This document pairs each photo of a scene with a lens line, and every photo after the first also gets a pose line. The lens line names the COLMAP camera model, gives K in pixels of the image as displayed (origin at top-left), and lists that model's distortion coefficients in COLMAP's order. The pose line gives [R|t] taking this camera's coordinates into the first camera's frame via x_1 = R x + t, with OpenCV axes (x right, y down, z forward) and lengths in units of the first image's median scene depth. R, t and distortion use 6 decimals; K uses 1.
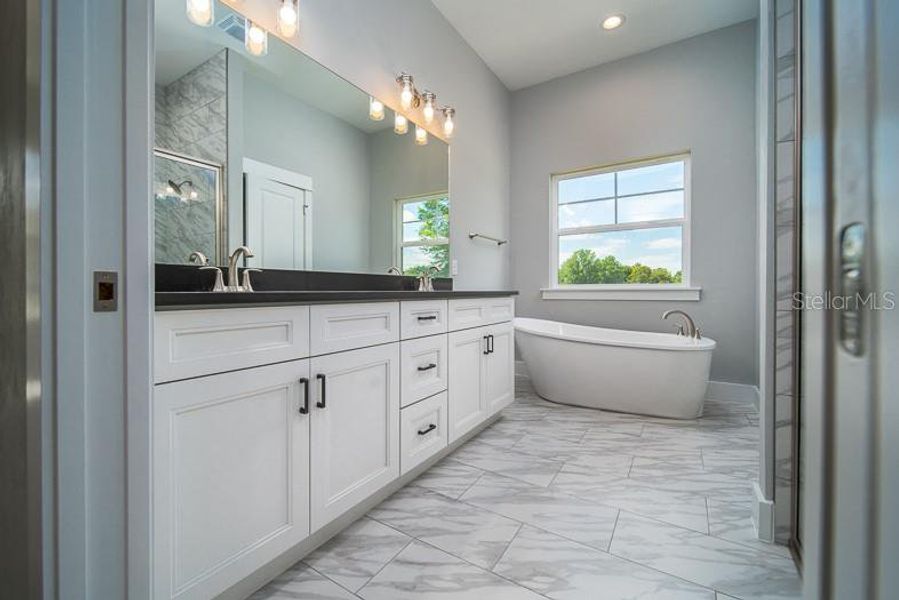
lens RADIAL K [[374.4, 0, 449.7], [0, 374.4, 292.8], [0, 0, 1]] dist [-0.005975, -0.000480]
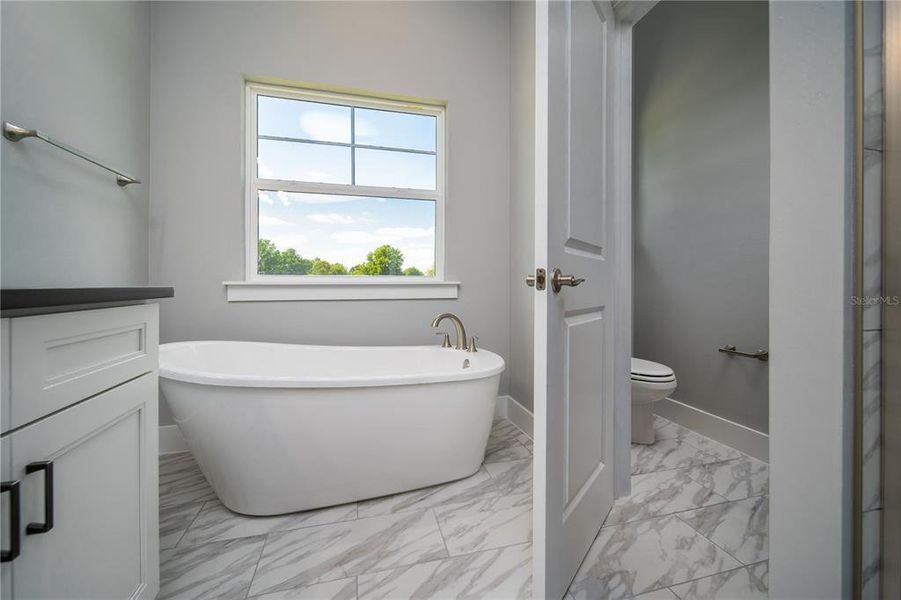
lens RADIAL K [[375.2, 0, 454.2], [0, 375.2, 283.4], [0, 0, 1]] dist [-0.005975, -0.000480]
pose [[0.679072, 0.001779, 0.734069, 0.079775], [0.004321, 0.999970, -0.006421, -0.004428], [-0.734059, 0.007532, 0.679044, 0.425223]]
